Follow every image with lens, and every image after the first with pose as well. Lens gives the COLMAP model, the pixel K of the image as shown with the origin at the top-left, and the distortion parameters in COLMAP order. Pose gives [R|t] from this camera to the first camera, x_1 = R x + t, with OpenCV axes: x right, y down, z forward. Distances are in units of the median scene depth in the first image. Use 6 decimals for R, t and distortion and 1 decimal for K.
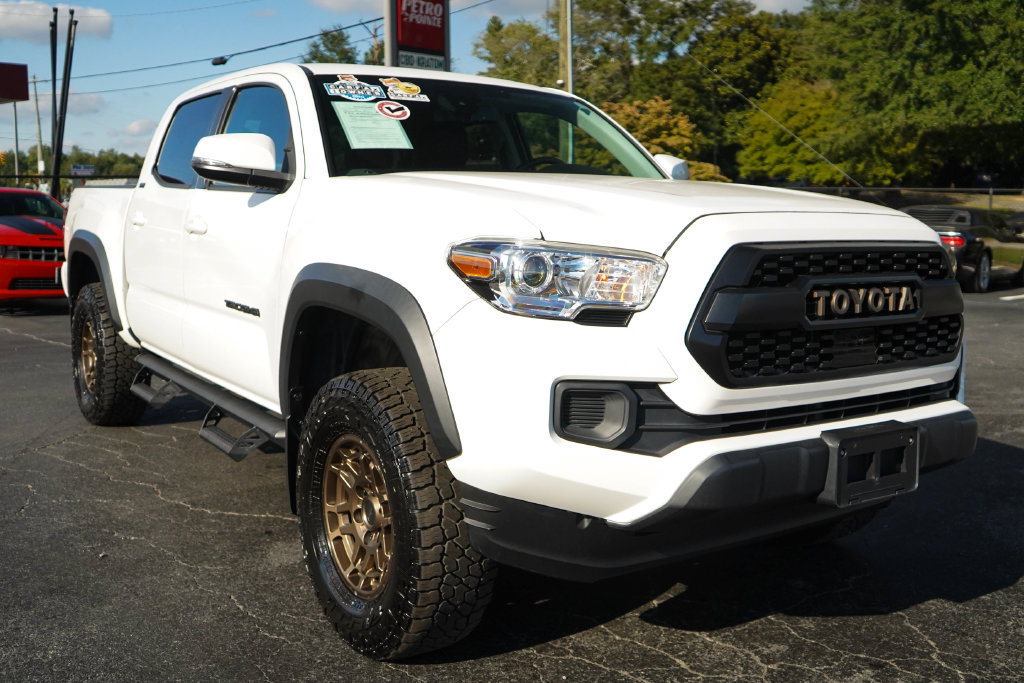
lens RADIAL K [[1019.9, 0, 510.9], [0, 1019.9, 333.1], [0, 0, 1]] dist [-0.011363, 0.000000]
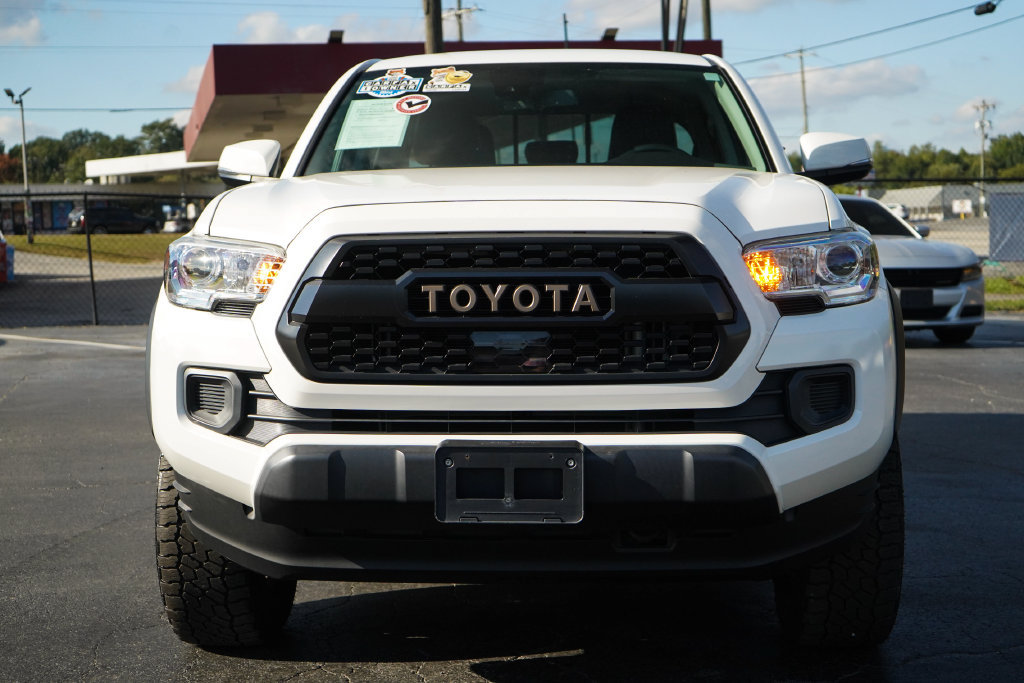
lens RADIAL K [[1636.8, 0, 512.3], [0, 1636.8, 344.5], [0, 0, 1]] dist [-0.065951, 0.000000]
pose [[0.768056, 0.026287, -0.639843, 1.230175], [-0.059978, 0.997718, -0.031006, 0.050823], [0.637568, 0.062190, 0.767880, -0.081372]]
